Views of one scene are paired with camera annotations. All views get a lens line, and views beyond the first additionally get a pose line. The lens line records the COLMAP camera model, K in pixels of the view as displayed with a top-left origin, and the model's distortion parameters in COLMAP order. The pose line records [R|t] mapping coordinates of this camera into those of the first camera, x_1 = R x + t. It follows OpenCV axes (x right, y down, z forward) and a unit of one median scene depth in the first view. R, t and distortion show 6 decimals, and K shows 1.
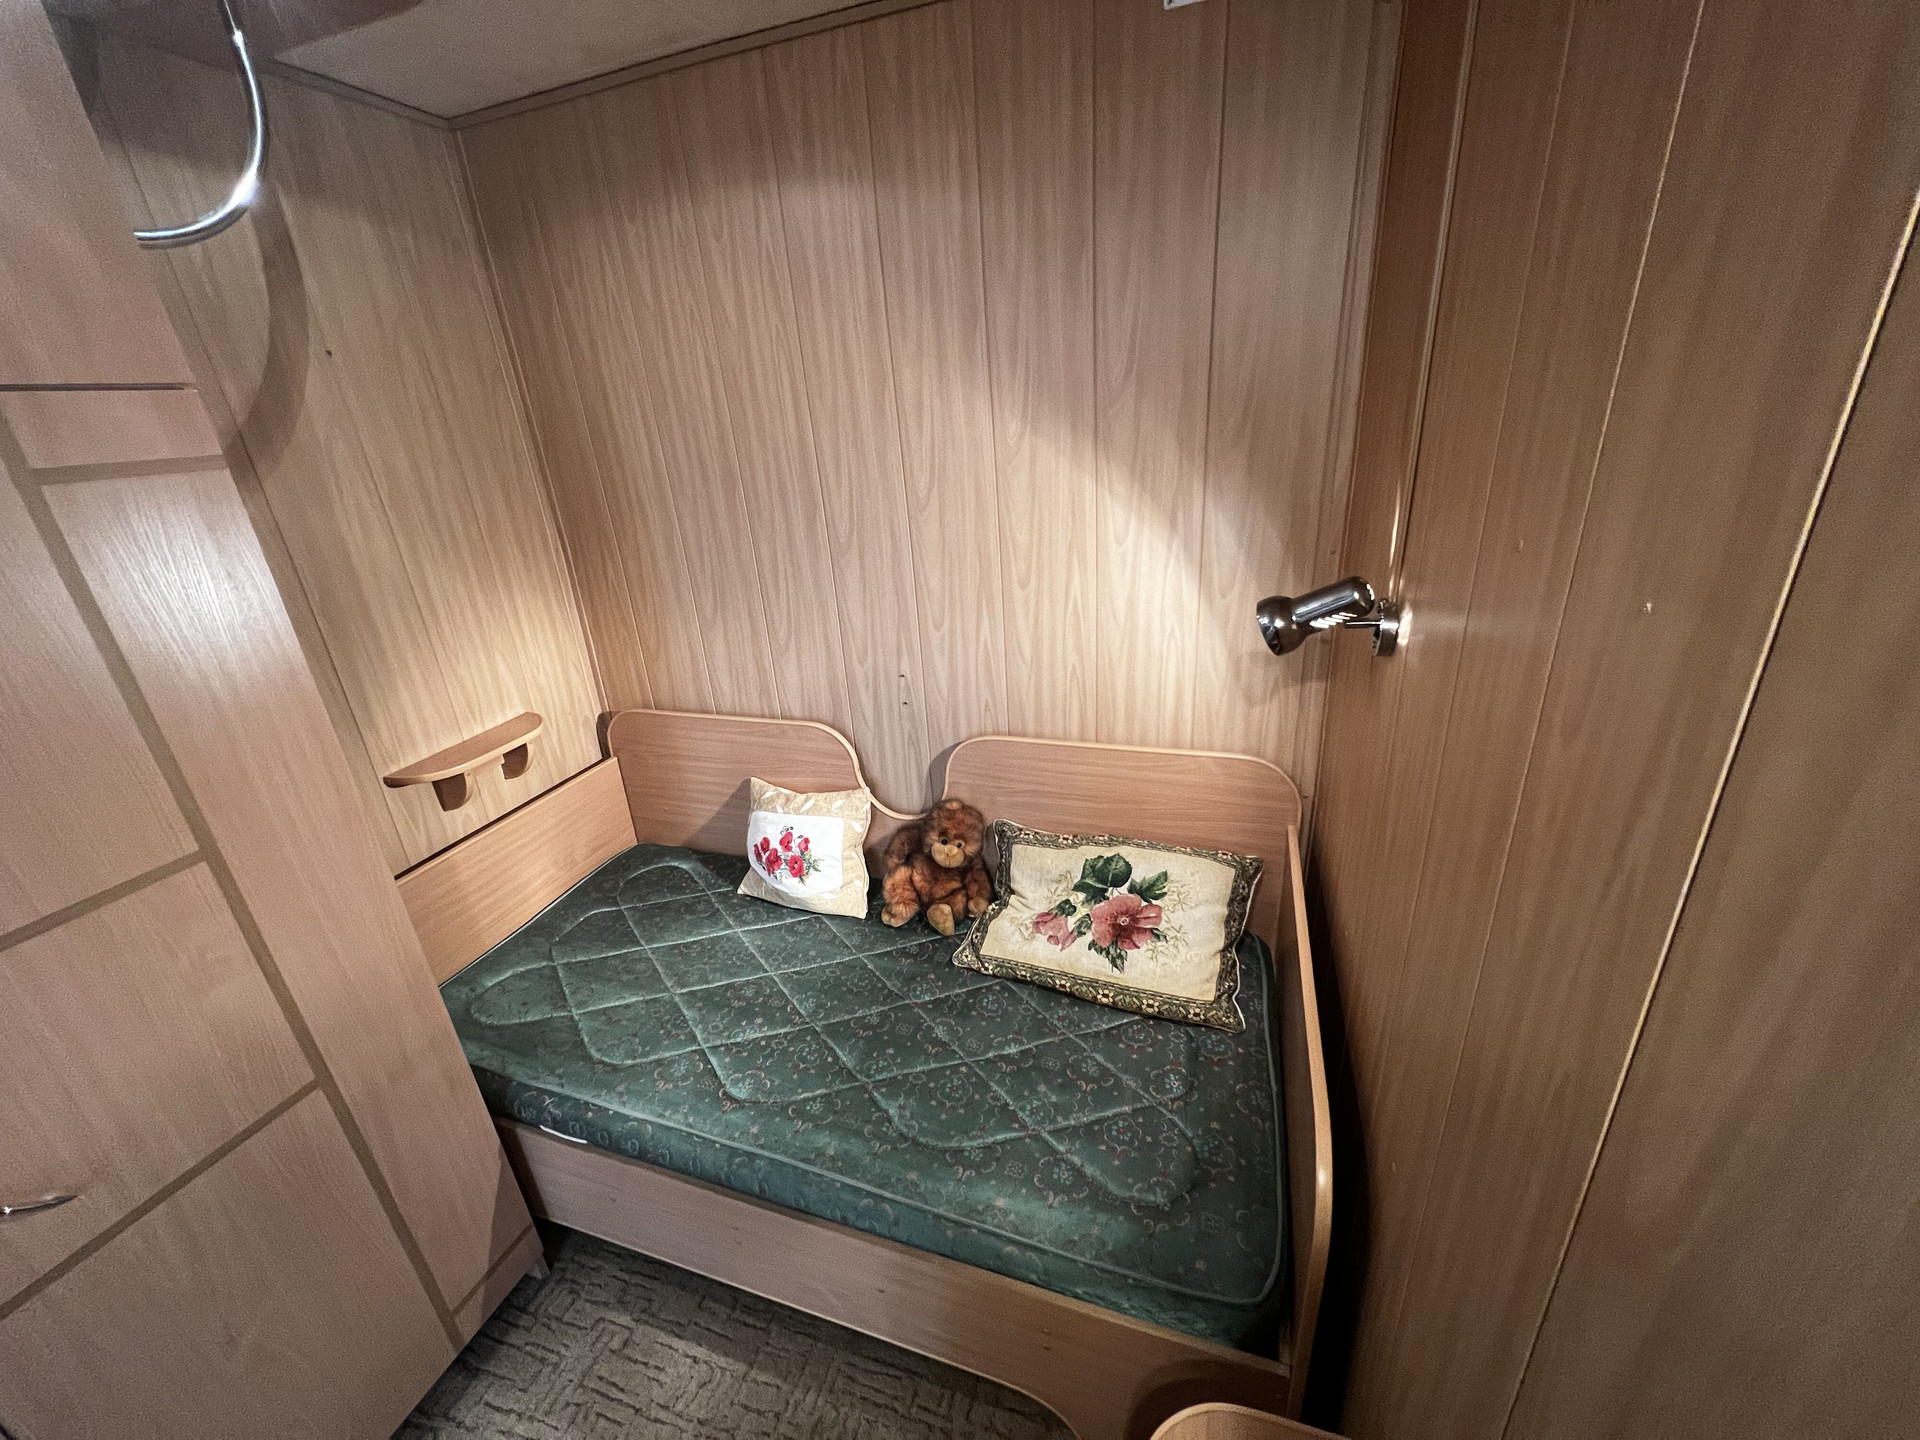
lens RADIAL K [[762.4, 0, 965.7], [0, 762.4, 711.2], [0, 0, 1]] dist [-0.000311, -0.000141]
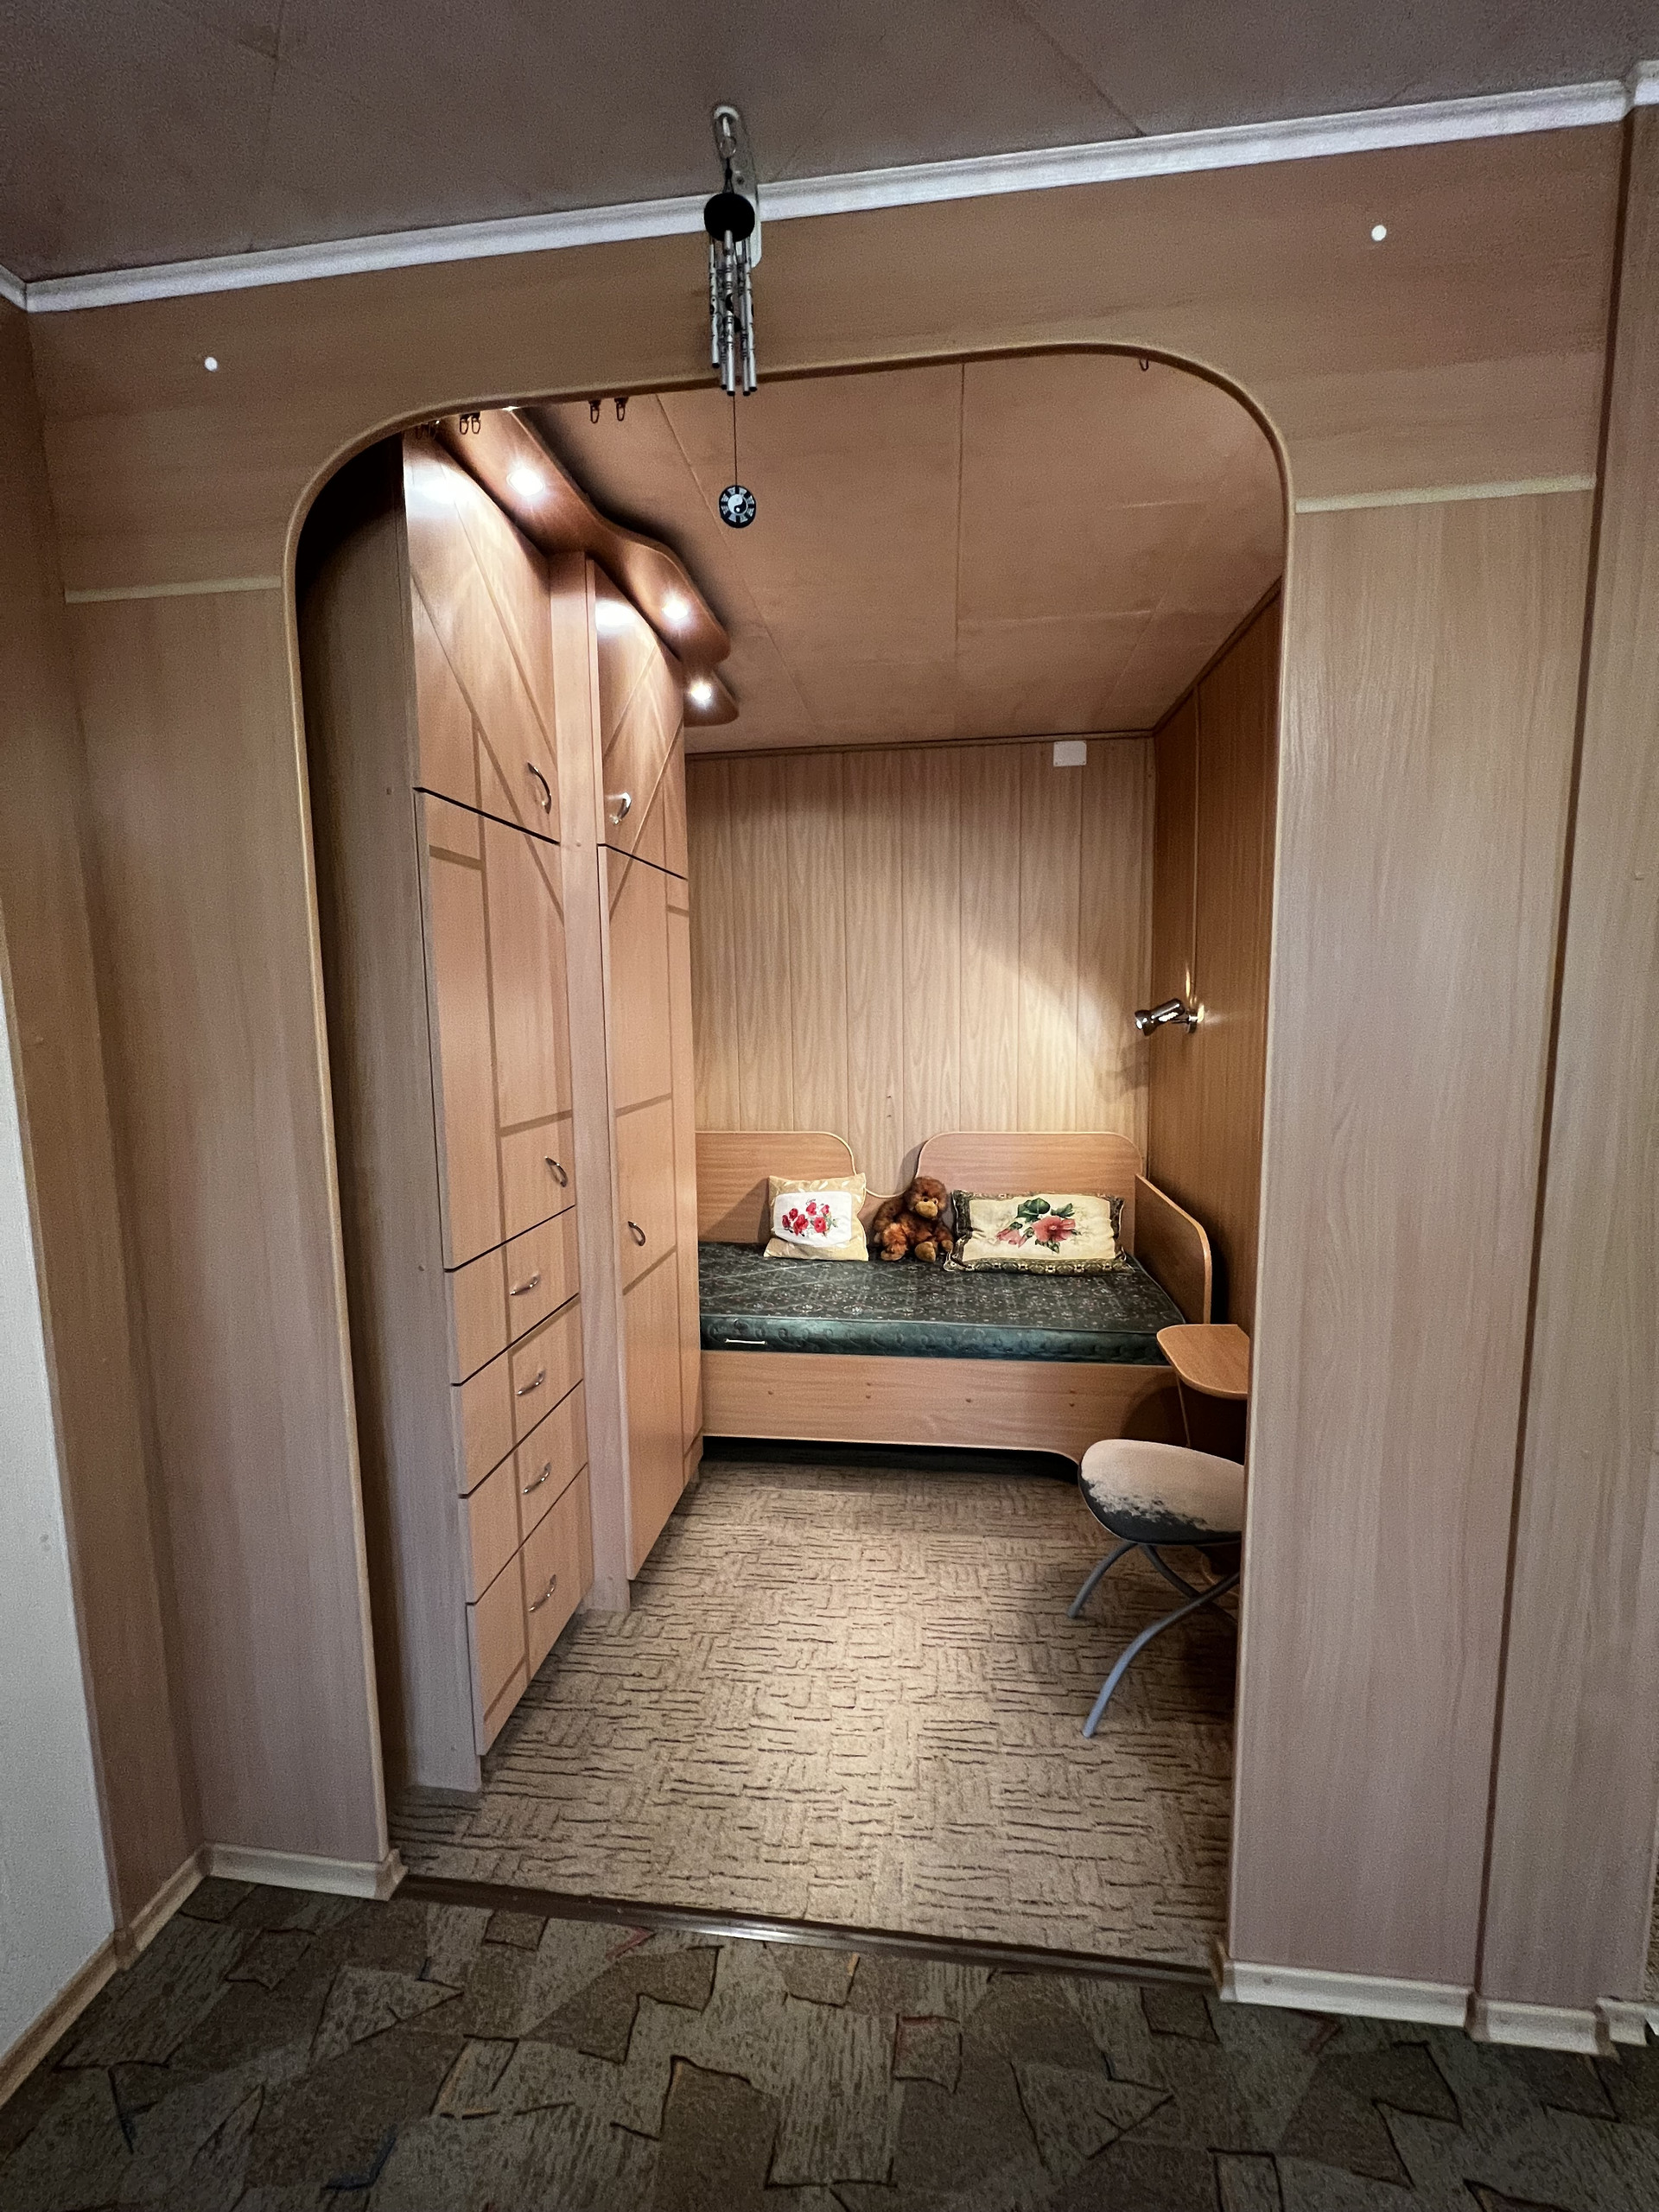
lens RADIAL K [[878.4, 0, 829.5], [0, 878.4, 1106.0], [0, 0, 1]] dist [-0.000311, -0.000141]
pose [[0.975935, 0.028952, 0.216129, -0.646607], [0.031111, 0.962520, -0.269420, 0.493765], [-0.215829, 0.269661, 0.938457, -0.703360]]
